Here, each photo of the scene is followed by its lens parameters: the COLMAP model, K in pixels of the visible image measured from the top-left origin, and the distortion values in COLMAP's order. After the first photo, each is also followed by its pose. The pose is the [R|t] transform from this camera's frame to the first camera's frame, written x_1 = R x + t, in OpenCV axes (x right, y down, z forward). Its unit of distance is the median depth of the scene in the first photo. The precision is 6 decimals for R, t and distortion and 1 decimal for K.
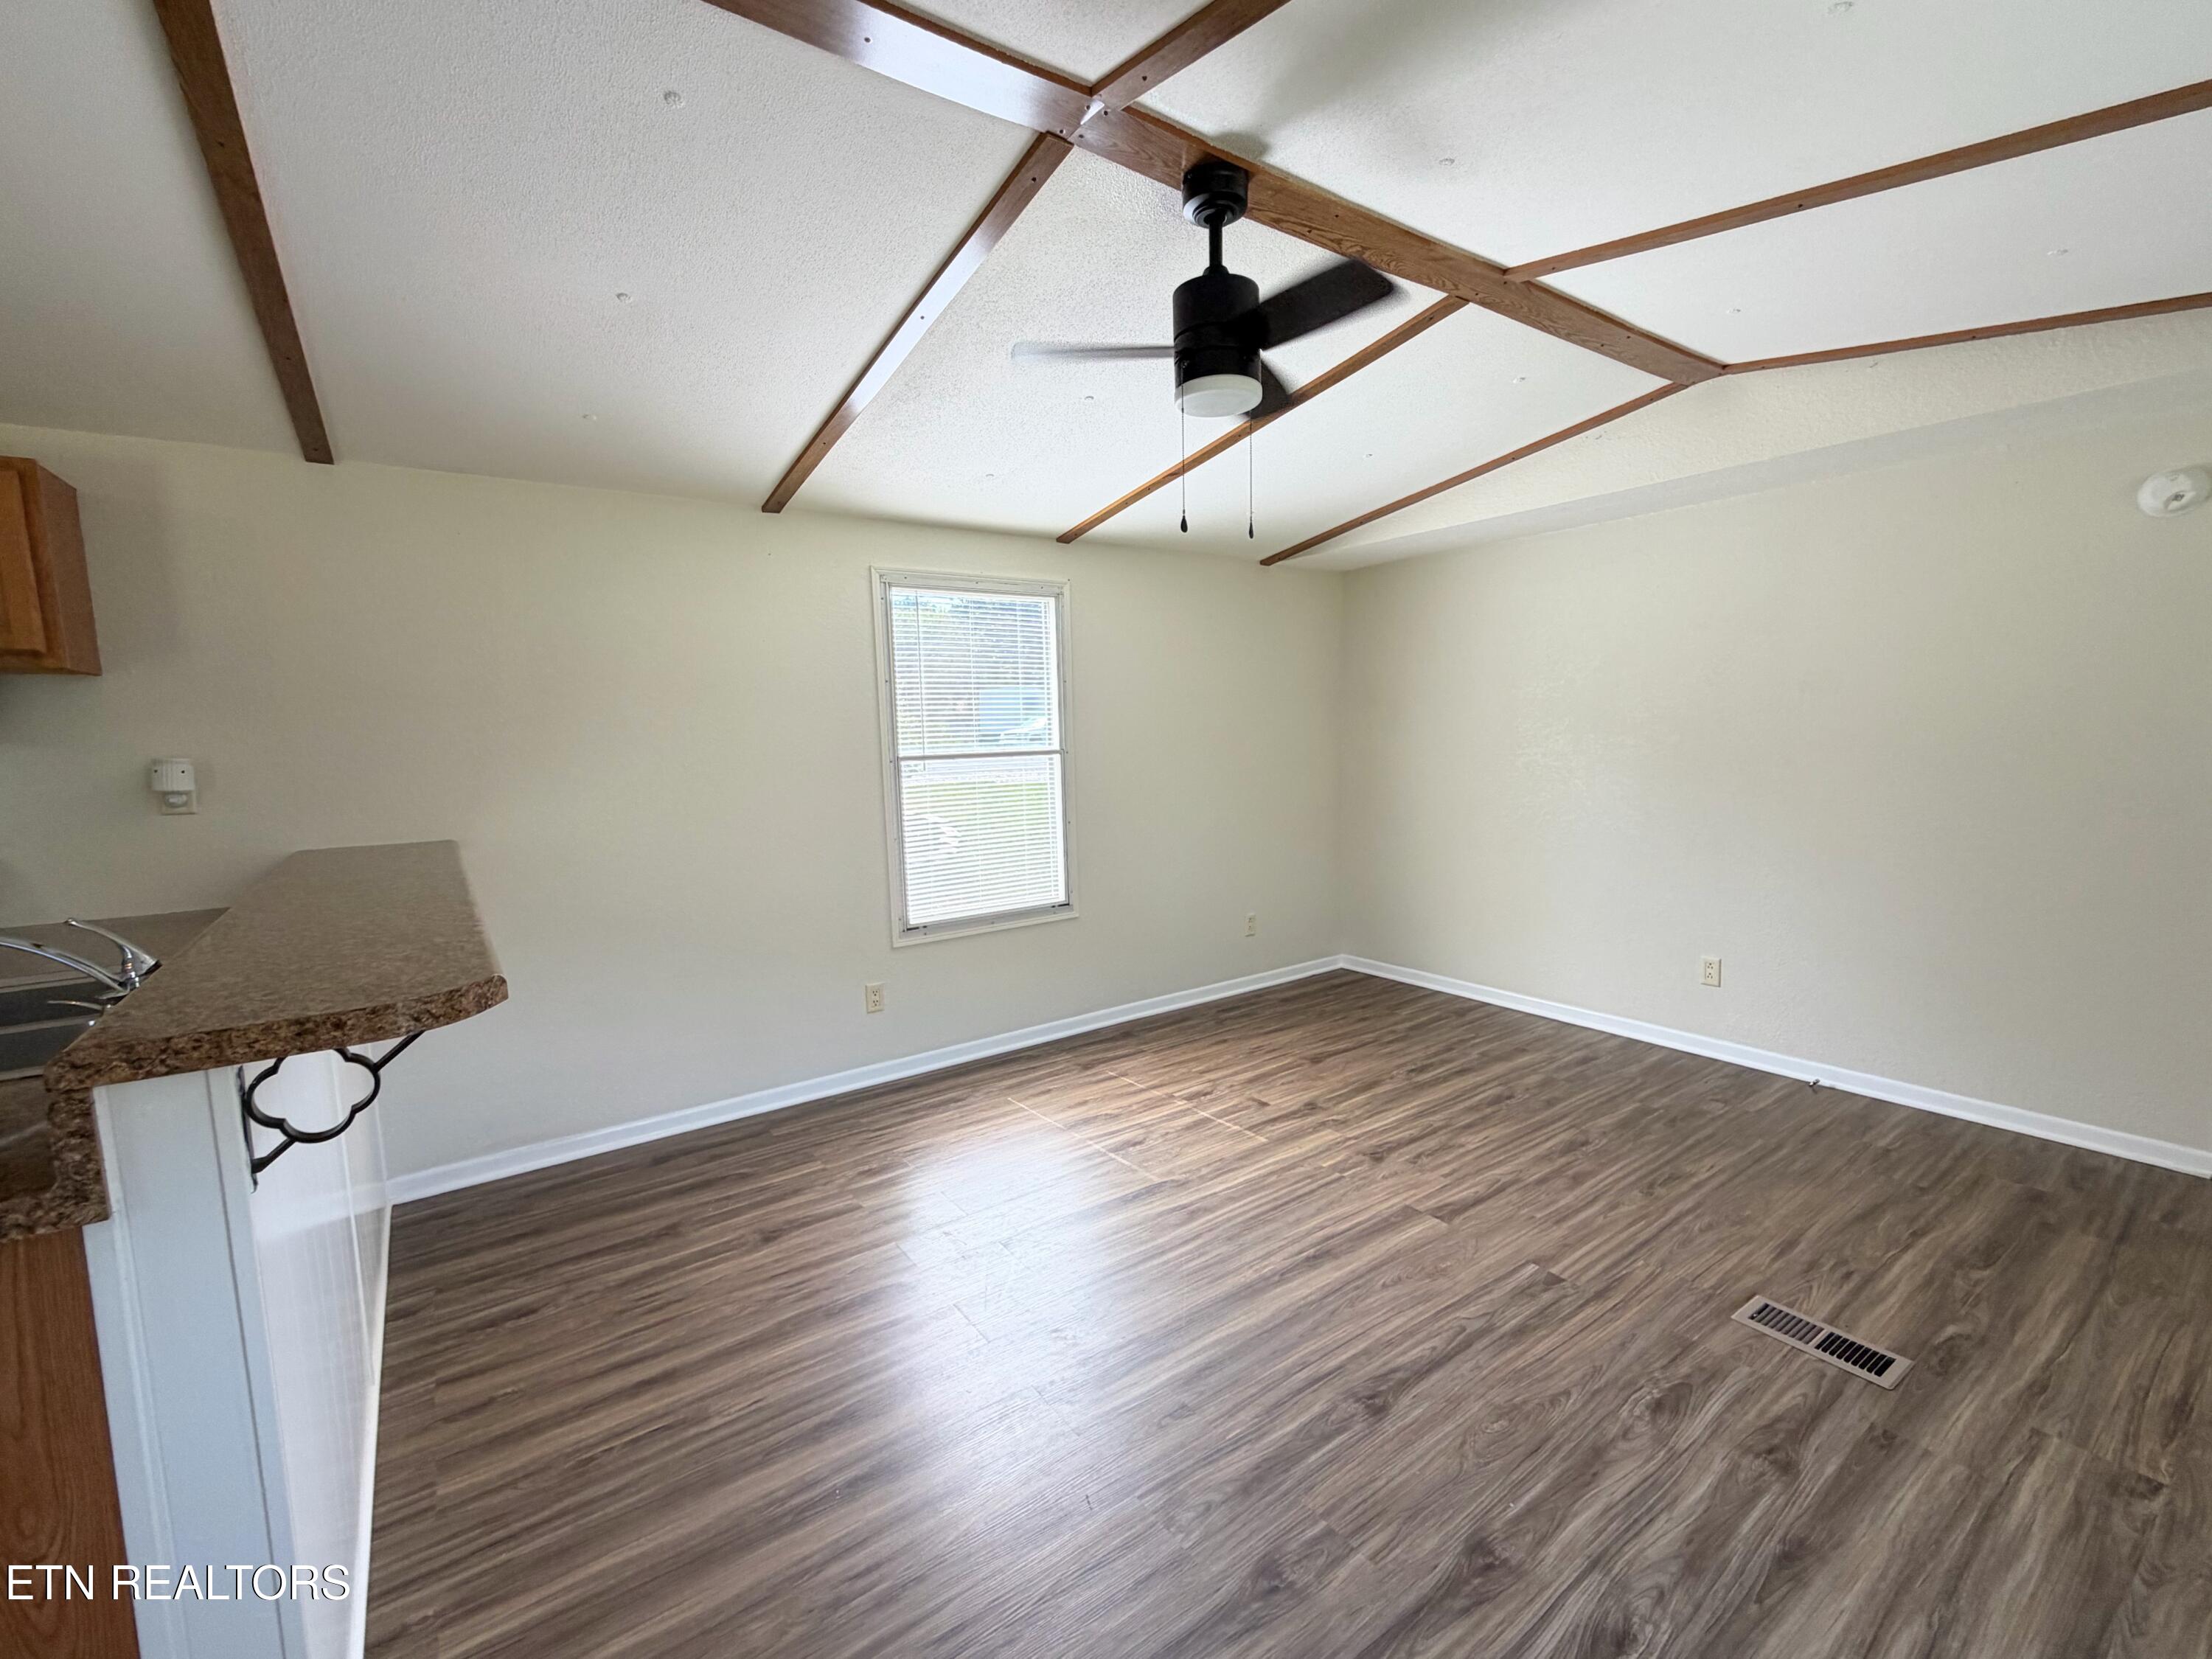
lens RADIAL K [[941.3, 0, 1104.2], [0, 941.3, 839.6], [0, 0, 1]] dist [-0.002588, 0.000578]
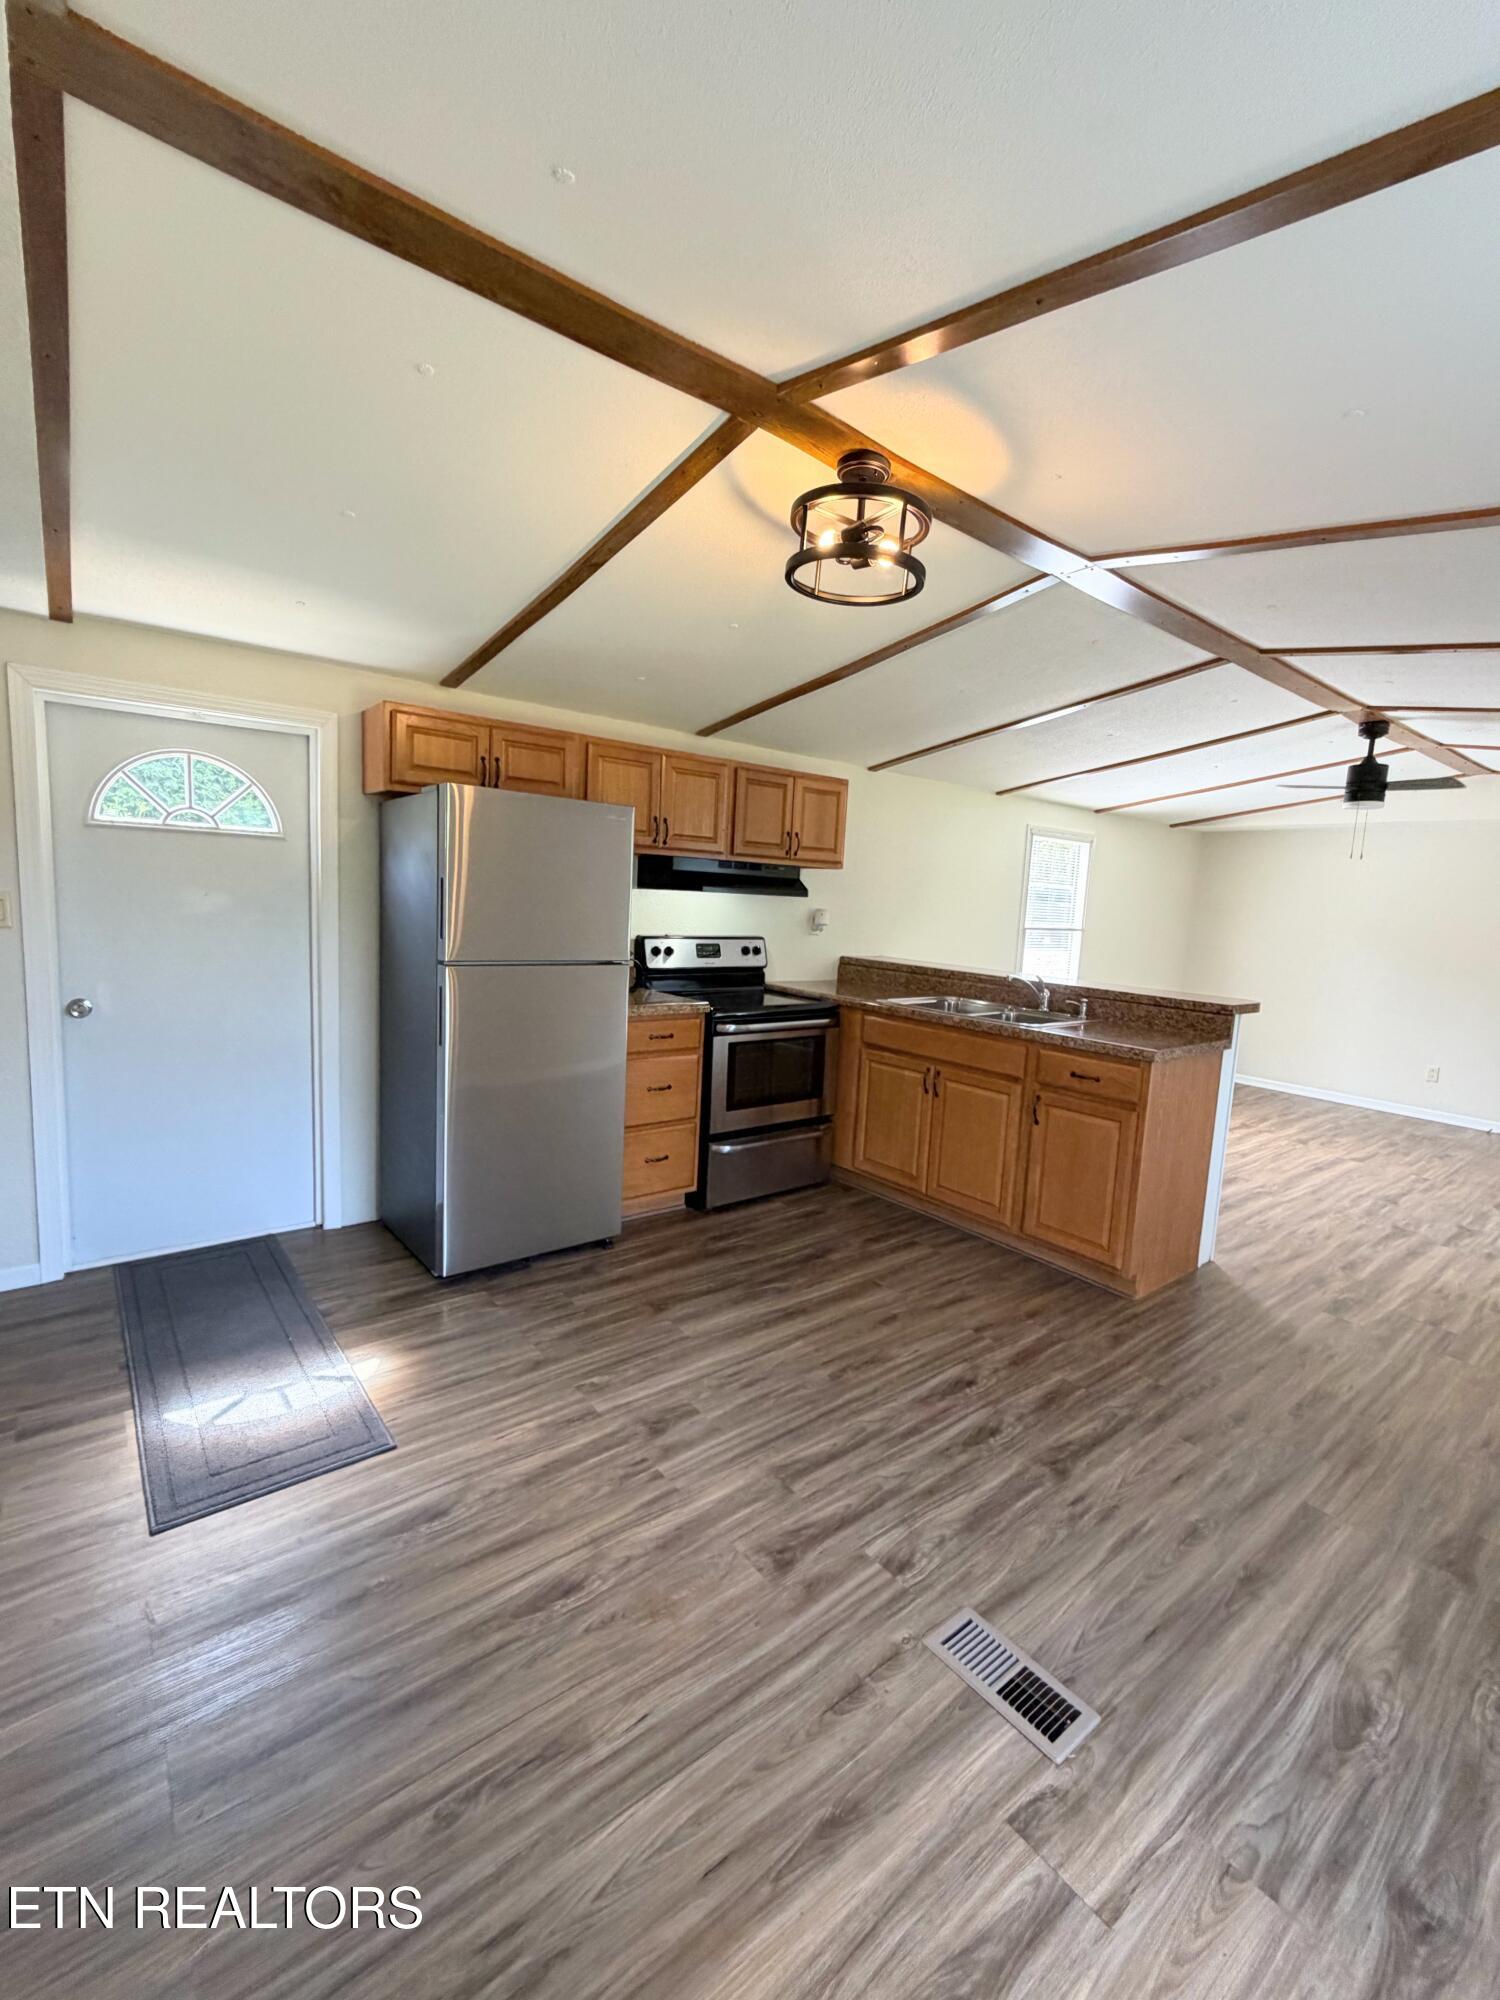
lens RADIAL K [[851.1, 0, 747.9], [0, 851.1, 998.7], [0, 0, 1]] dist [-0.002588, 0.000578]
pose [[0.995727, 0.070506, 0.059636, -1.122936], [-0.070836, 0.997482, 0.003433, 0.111172], [-0.059244, -0.007643, 0.998214, -0.829165]]
